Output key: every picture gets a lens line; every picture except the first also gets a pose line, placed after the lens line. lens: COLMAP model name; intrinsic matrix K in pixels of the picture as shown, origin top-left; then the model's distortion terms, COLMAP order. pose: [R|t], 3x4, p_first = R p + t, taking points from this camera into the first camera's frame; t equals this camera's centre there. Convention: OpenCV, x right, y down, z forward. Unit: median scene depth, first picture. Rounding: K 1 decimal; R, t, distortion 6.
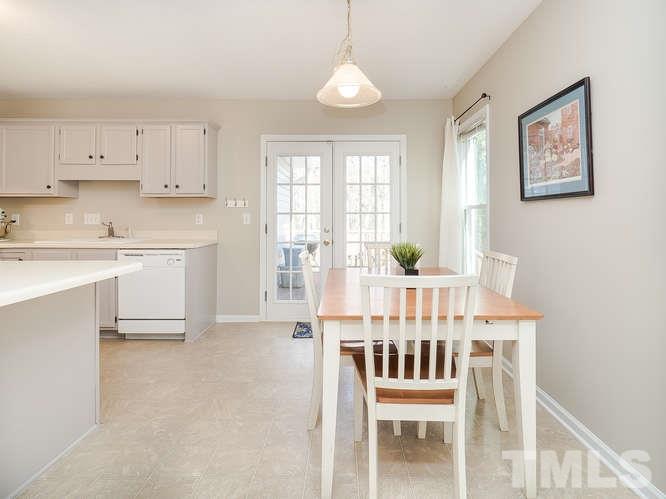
lens RADIAL K [[349.9, 0, 333.1], [0, 349.9, 225.0], [0, 0, 1]] dist [-0.001226, -0.000733]
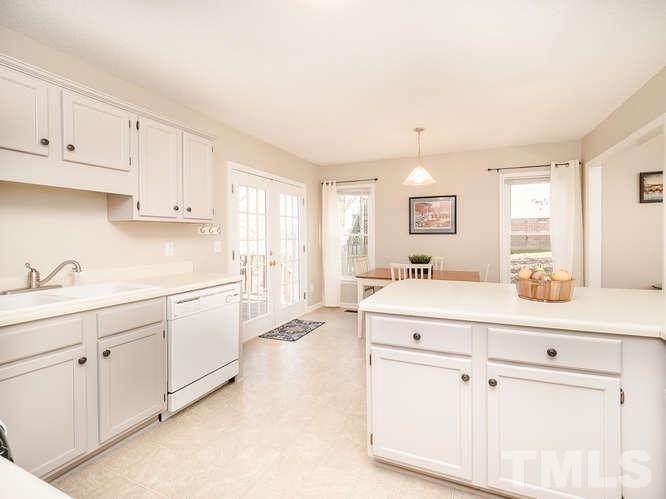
lens RADIAL K [[327.5, 0, 333.0], [0, 327.5, 249.5], [0, 0, 1]] dist [-0.002763, -0.000690]
pose [[0.363928, -0.047949, 0.930192, -1.010075], [0.023276, 0.998830, 0.042381, -0.041745], [-0.931136, 0.006228, 0.364618, 0.410551]]
